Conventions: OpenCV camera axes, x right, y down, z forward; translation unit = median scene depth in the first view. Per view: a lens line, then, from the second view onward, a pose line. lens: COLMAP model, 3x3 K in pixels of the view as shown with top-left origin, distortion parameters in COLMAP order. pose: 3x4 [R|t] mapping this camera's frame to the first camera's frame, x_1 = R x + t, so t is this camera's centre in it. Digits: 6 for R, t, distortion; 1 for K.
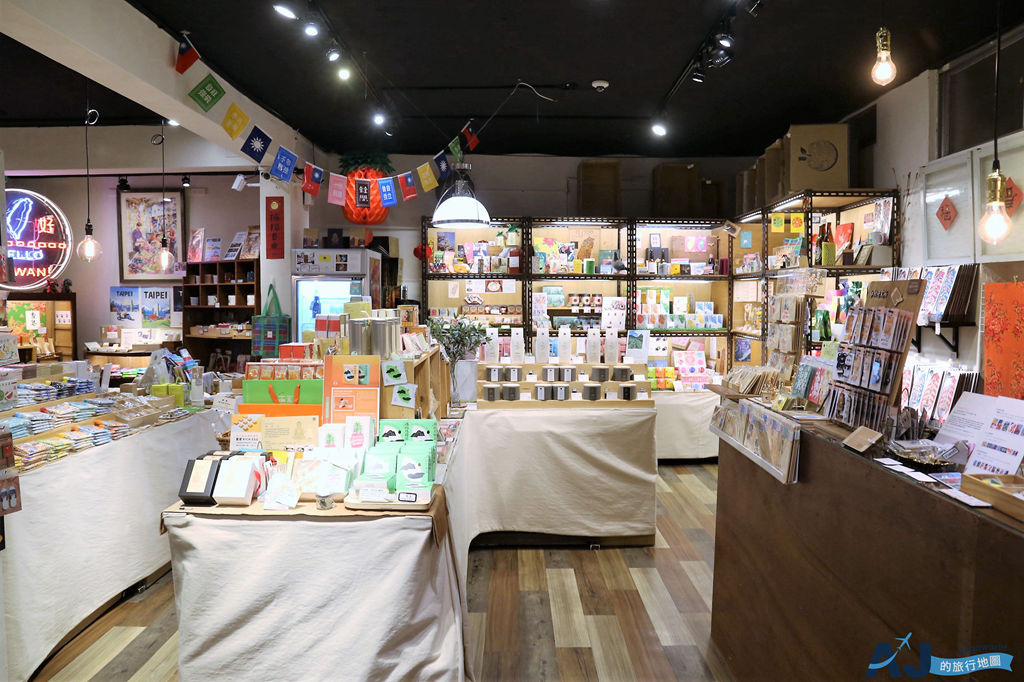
lens RADIAL K [[729.7, 0, 495.7], [0, 729.7, 338.8], [0, 0, 1]] dist [-0.097454, 0.059219]
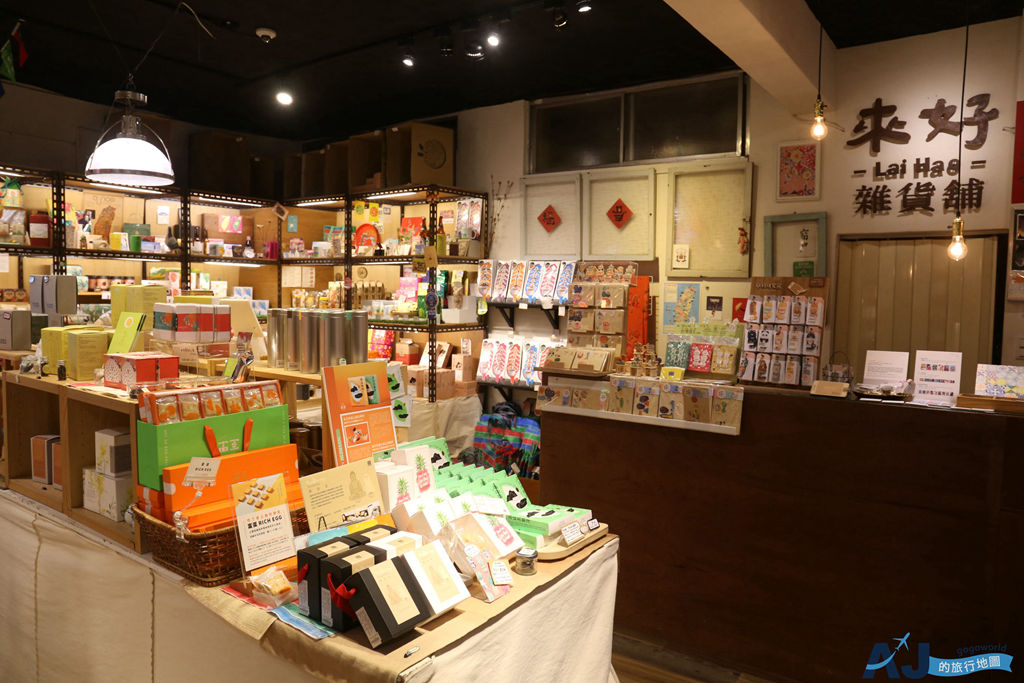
lens RADIAL K [[729.7, 0, 479.9], [0, 729.7, 333.6], [0, 0, 1]] dist [-0.097454, 0.059219]
pose [[0.562541, -0.042995, 0.825651, -0.429561], [0.030991, 0.999042, 0.030909, -0.014425], [-0.826188, 0.008200, 0.563334, 0.315265]]
